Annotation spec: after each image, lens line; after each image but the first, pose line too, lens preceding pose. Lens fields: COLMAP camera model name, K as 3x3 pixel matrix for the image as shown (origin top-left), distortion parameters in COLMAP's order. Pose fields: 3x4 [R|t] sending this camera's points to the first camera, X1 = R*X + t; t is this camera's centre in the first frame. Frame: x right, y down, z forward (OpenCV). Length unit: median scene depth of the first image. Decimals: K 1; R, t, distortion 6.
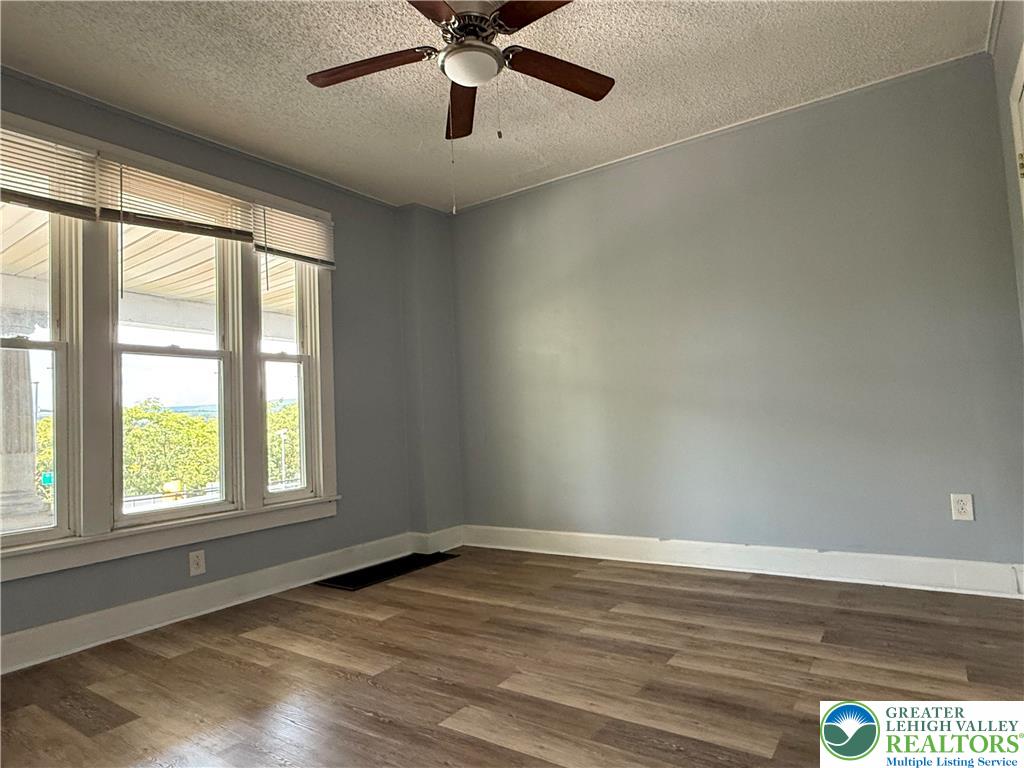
lens RADIAL K [[598.2, 0, 512.0], [0, 598.2, 384.0], [0, 0, 1]] dist [0.001139, 0.000488]
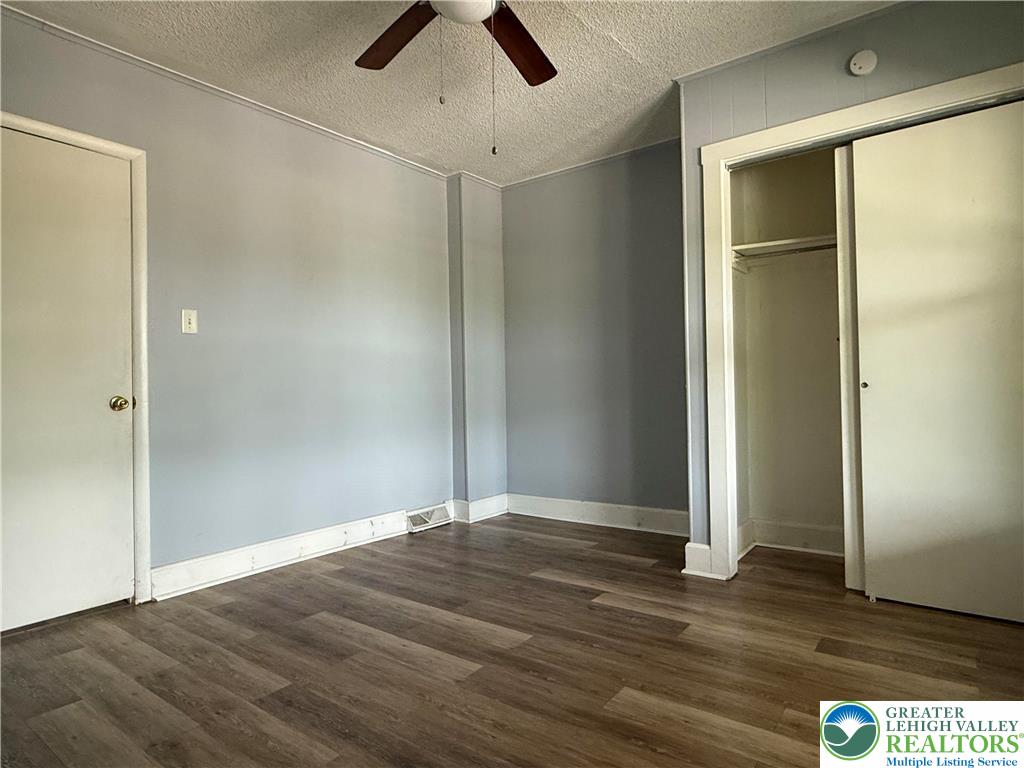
lens RADIAL K [[598.2, 0, 512.0], [0, 598.2, 384.0], [0, 0, 1]] dist [0.001139, 0.000488]
pose [[-0.997205, 0.068169, 0.030564, -0.134430], [0.066094, 0.995731, -0.064429, 0.105264], [-0.034825, -0.062229, -0.997454, 2.024134]]
